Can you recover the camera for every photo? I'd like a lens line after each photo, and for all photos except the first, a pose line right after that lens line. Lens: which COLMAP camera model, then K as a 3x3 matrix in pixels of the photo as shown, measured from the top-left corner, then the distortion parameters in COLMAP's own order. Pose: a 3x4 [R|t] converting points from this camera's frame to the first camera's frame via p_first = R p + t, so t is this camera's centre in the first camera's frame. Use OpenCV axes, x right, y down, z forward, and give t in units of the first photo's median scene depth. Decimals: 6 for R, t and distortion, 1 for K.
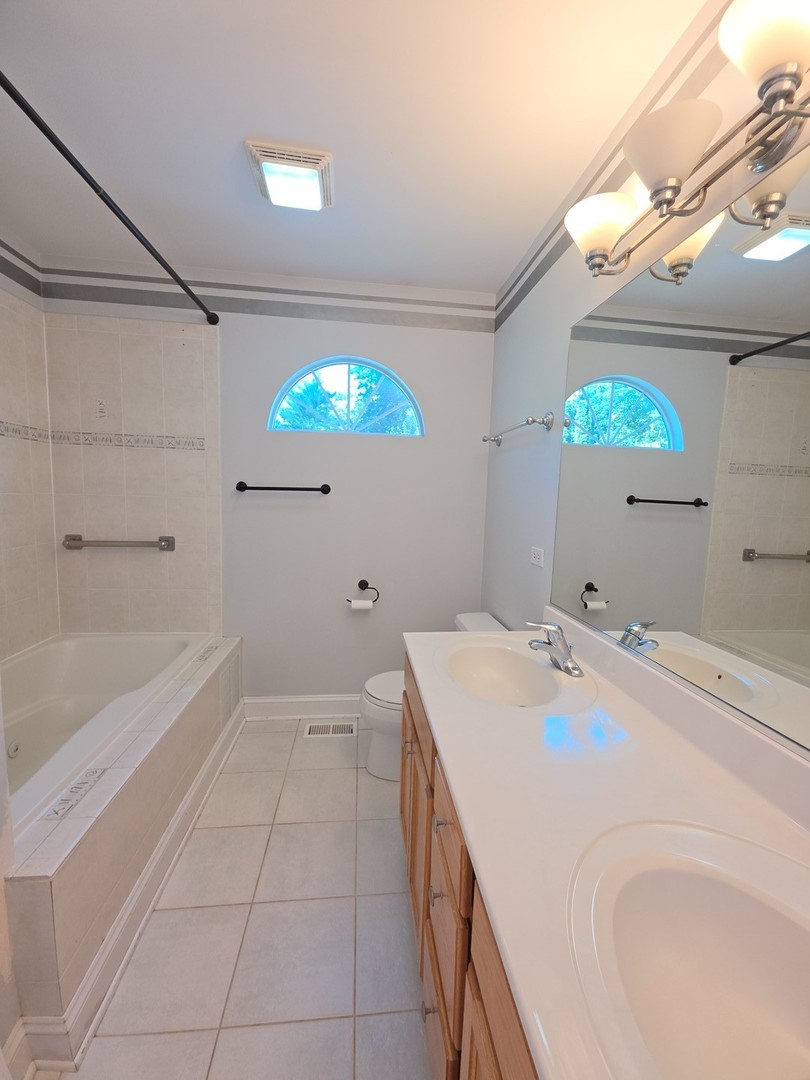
lens RADIAL K [[430.8, 0, 406.4], [0, 430.8, 540.1], [0, 0, 1]] dist [0.013770, -0.009853]
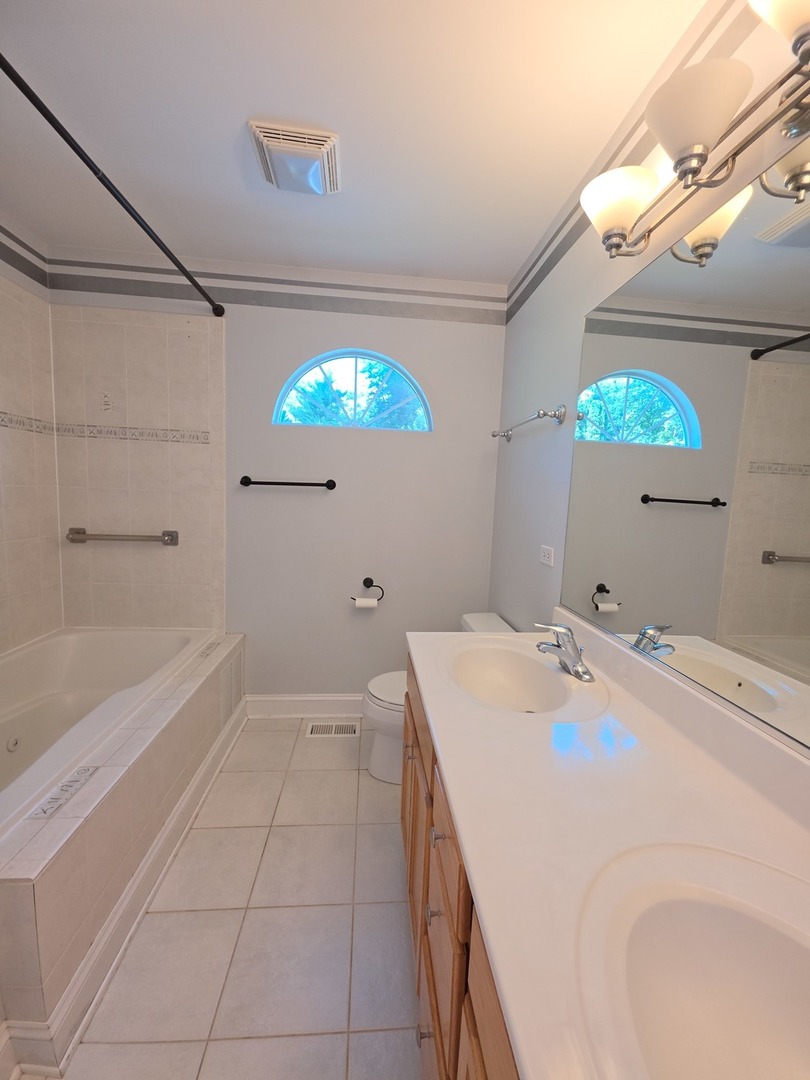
lens RADIAL K [[430.8, 0, 405.8], [0, 430.8, 540.1], [0, 0, 1]] dist [0.013770, -0.009853]
pose [[0.999671, 0.011874, -0.022720, 0.008073], [-0.011844, 0.999929, 0.001490, 0.004886], [0.022736, -0.001221, 0.999741, 0.024567]]
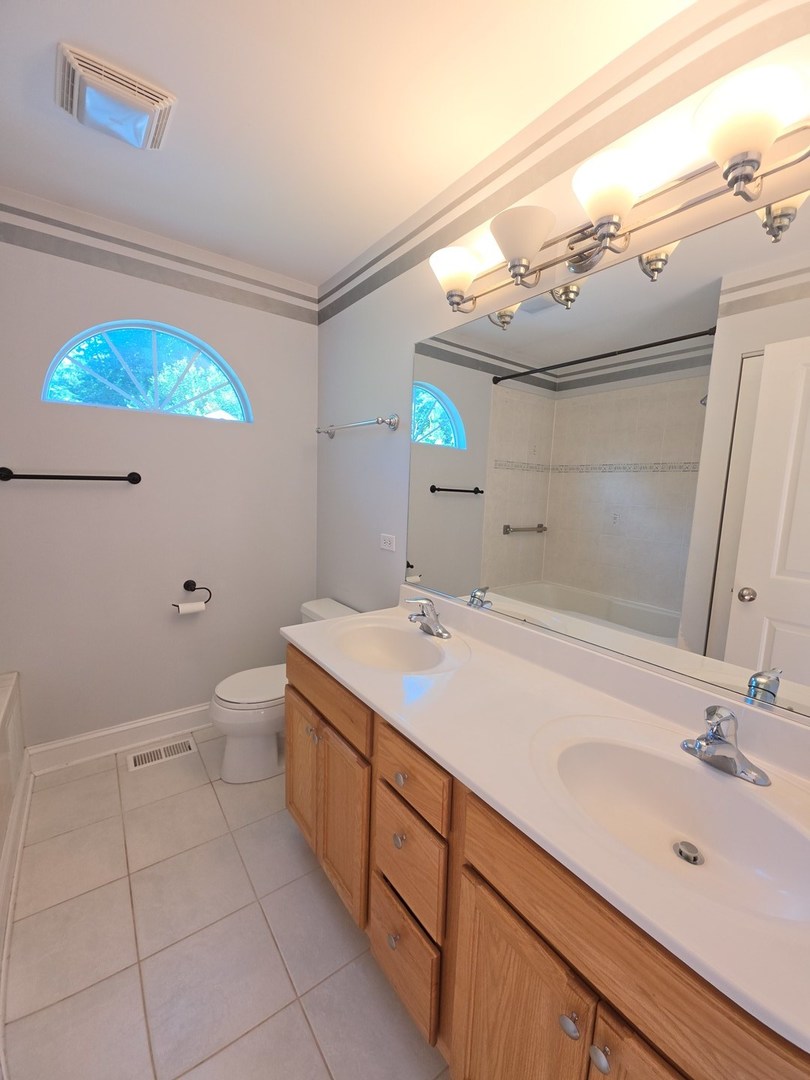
lens RADIAL K [[430.8, 0, 410.2], [0, 430.8, 540.3], [0, 0, 1]] dist [0.013770, -0.009853]
pose [[0.864768, -0.064168, 0.498056, -0.166279], [0.045086, 0.997718, 0.050260, -0.016824], [-0.500144, -0.021008, 0.865687, -0.004205]]
